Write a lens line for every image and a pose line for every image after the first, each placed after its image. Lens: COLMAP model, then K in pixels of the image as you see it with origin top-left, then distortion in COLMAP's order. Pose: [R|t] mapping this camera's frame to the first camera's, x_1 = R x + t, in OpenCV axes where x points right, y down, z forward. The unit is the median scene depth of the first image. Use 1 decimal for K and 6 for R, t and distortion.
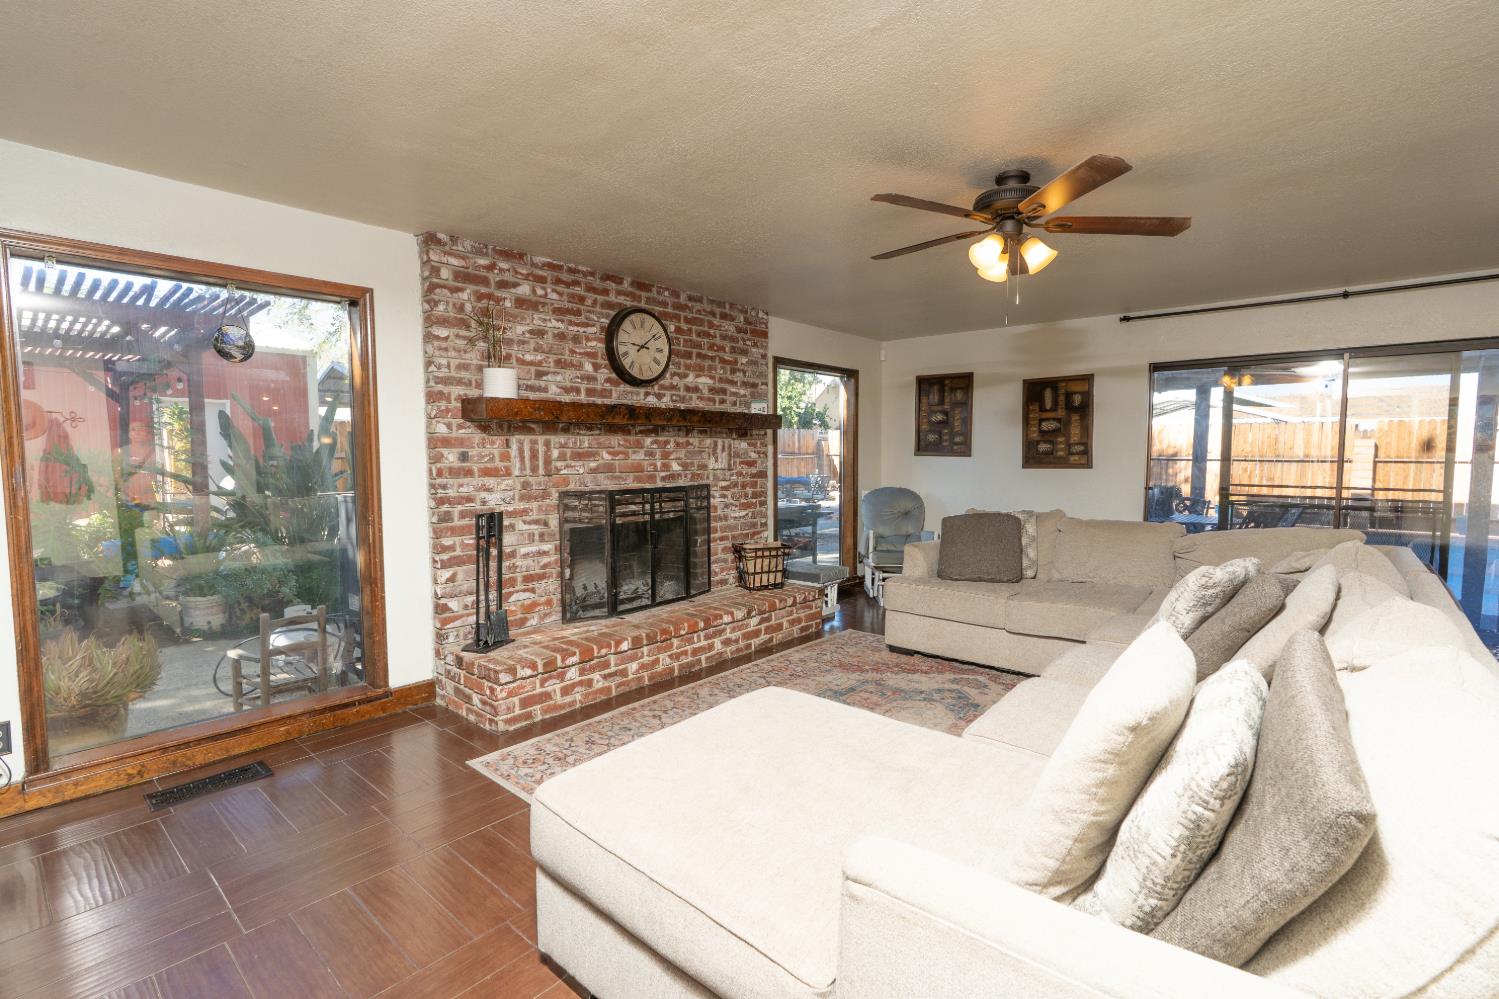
lens RADIAL K [[677.8, 0, 749.9], [0, 677.8, 497.3], [0, 0, 1]] dist [-0.003649, 0.001519]
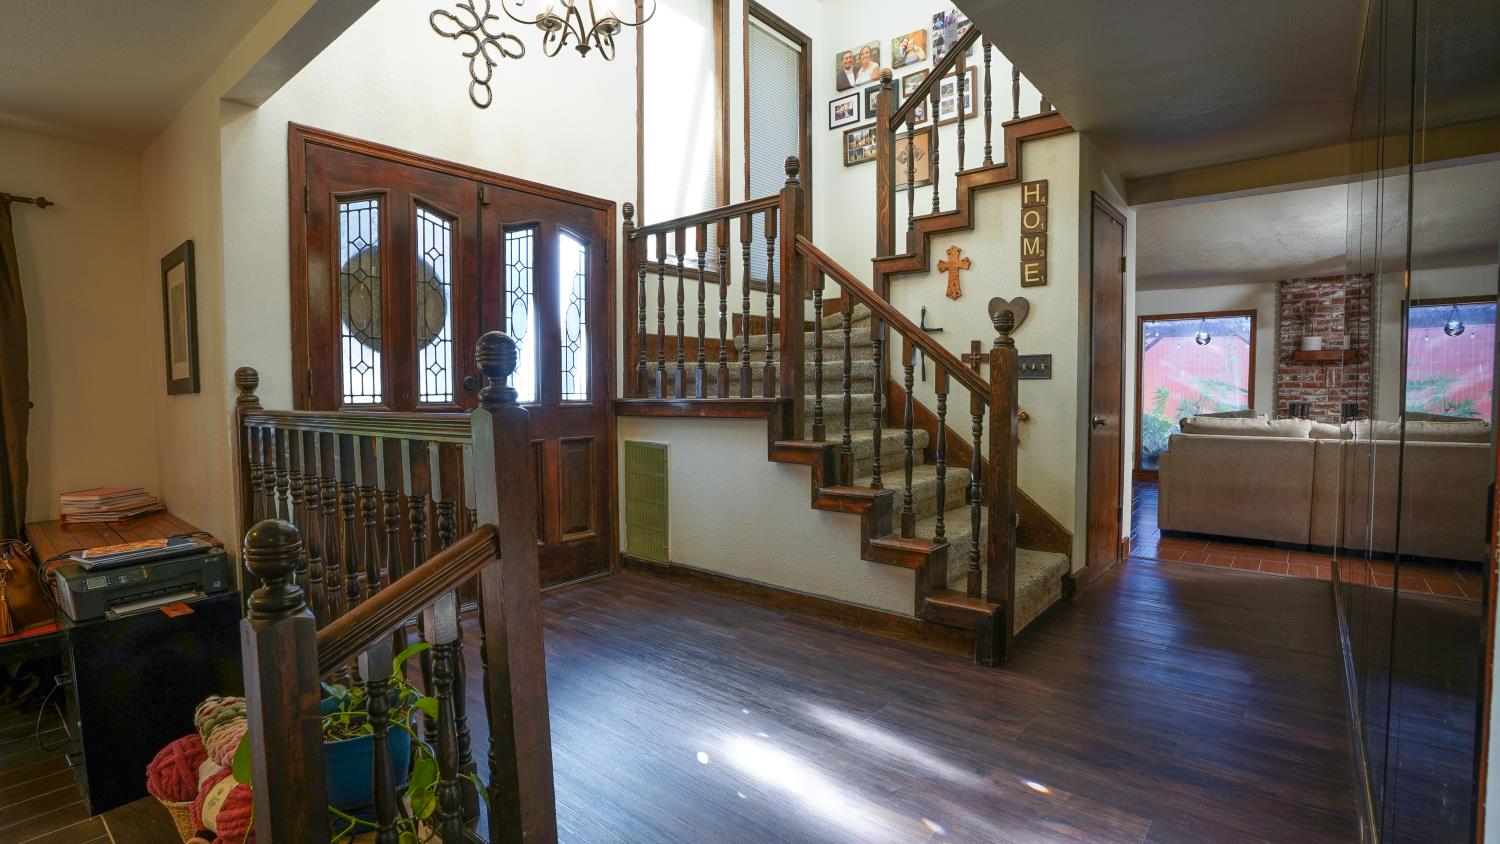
lens RADIAL K [[687.4, 0, 747.2], [0, 687.4, 417.2], [0, 0, 1]] dist [-0.005356, -0.000596]
pose [[0.024010, 0.046841, -0.998614, 1.743954], [-0.064088, 0.996919, 0.045221, 0.078956], [0.997655, 0.062913, 0.026938, -0.808160]]
